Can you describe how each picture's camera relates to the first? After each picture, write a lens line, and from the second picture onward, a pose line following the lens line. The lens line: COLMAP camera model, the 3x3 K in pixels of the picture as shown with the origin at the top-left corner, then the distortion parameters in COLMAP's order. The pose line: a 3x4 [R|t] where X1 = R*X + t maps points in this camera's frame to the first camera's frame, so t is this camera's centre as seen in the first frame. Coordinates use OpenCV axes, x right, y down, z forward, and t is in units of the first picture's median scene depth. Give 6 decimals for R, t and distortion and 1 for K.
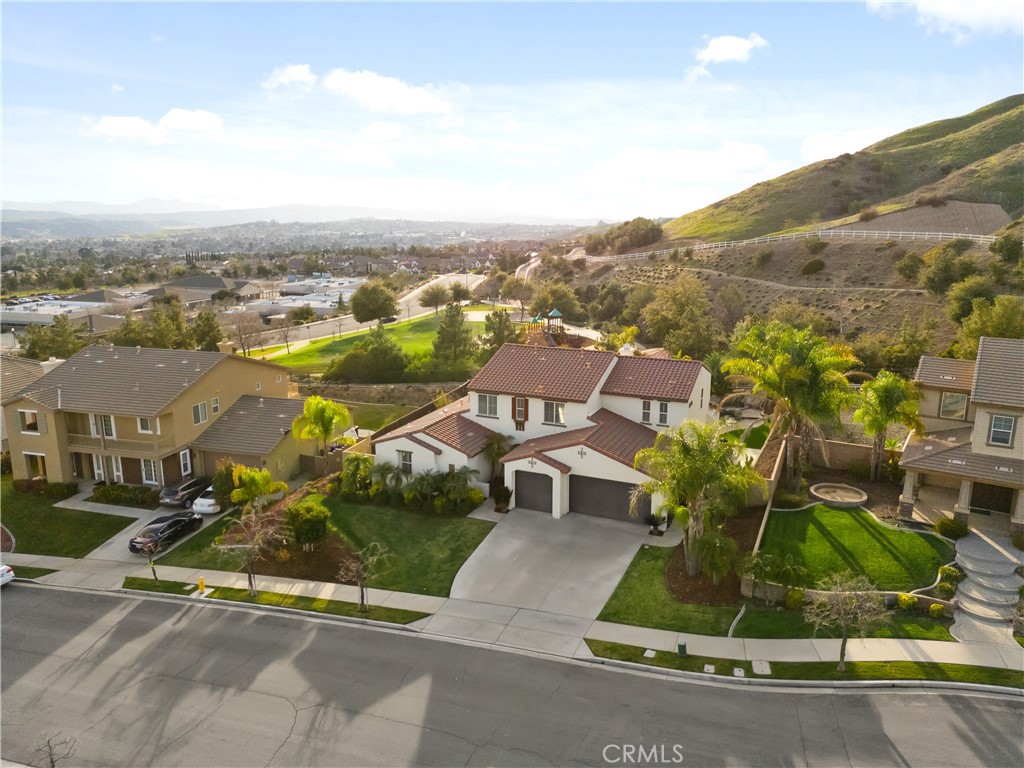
lens RADIAL K [[744.7, 0, 512.0], [0, 744.7, 384.0], [0, 0, 1]] dist [0.064604, -0.054556]
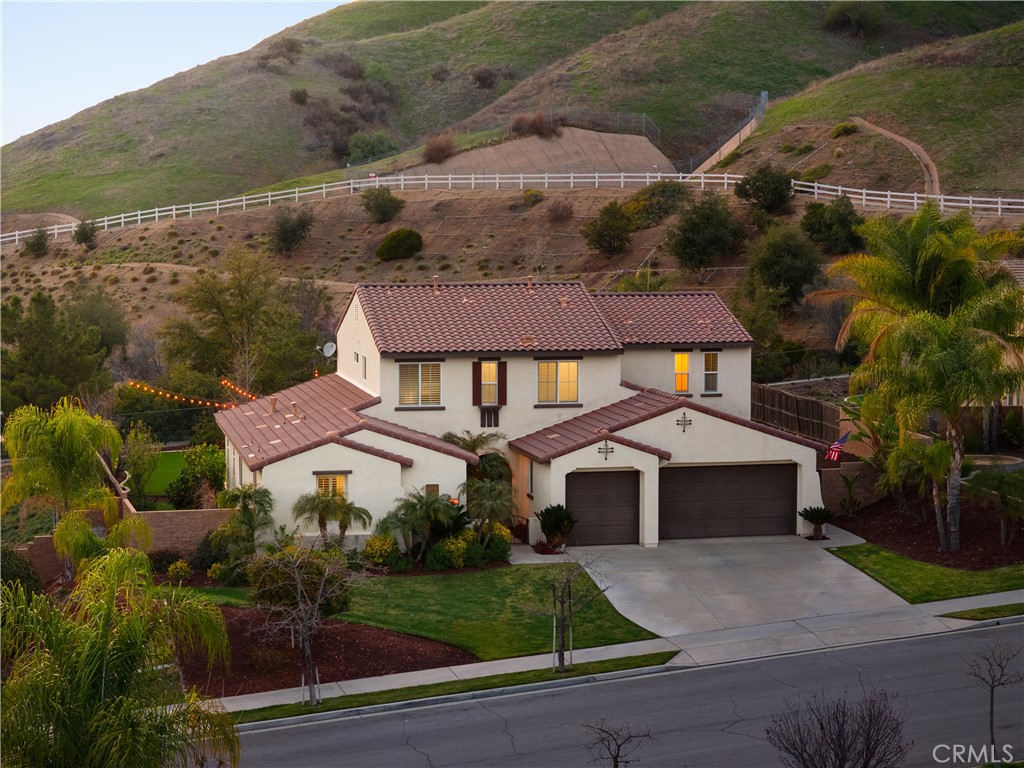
lens RADIAL K [[2102.8, 0, 512.0], [0, 2102.8, 384.0], [0, 0, 1]] dist [-0.259754, 0.068505]
pose [[0.793313, -0.048113, 0.606910, -0.868735], [0.138650, 0.984955, -0.103151, 0.188129], [-0.592816, 0.165979, 0.788048, -0.155128]]
